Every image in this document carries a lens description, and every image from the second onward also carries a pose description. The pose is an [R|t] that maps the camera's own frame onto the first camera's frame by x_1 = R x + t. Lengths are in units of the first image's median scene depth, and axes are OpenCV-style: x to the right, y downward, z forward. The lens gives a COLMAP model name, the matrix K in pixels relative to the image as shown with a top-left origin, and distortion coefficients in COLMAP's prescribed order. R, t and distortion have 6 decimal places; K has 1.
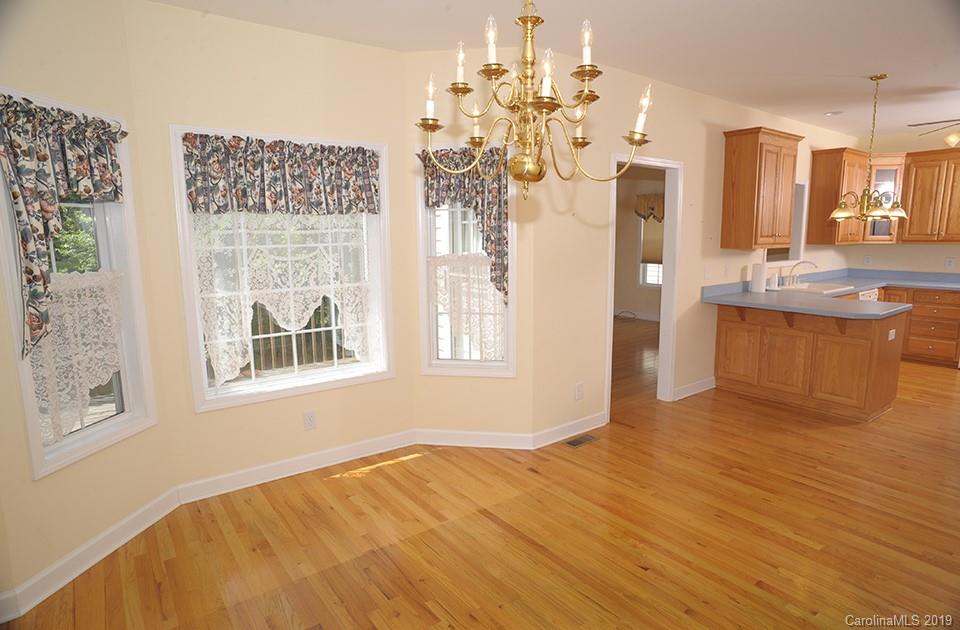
lens RADIAL K [[541.2, 0, 489.4], [0, 541.2, 319.3], [0, 0, 1]] dist [-0.061670, 0.030642]
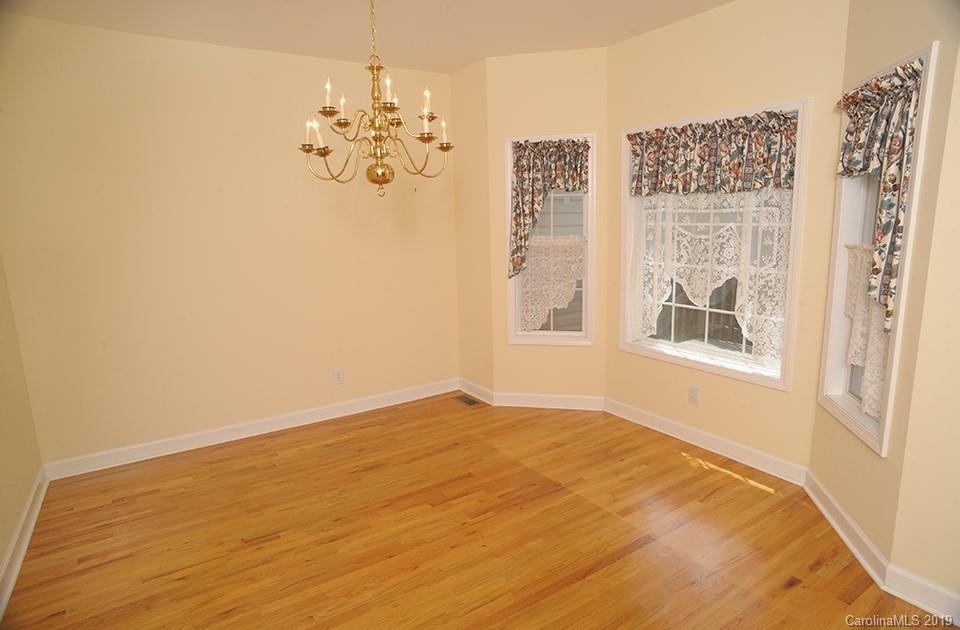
lens RADIAL K [[541.2, 0, 477.4], [0, 541.2, 310.8], [0, 0, 1]] dist [-0.061670, 0.030642]
pose [[-0.050066, 0.182008, -0.982022, 0.686443], [-0.141061, 0.972110, 0.187363, -0.105531], [0.988734, 0.147906, -0.022995, 0.610905]]
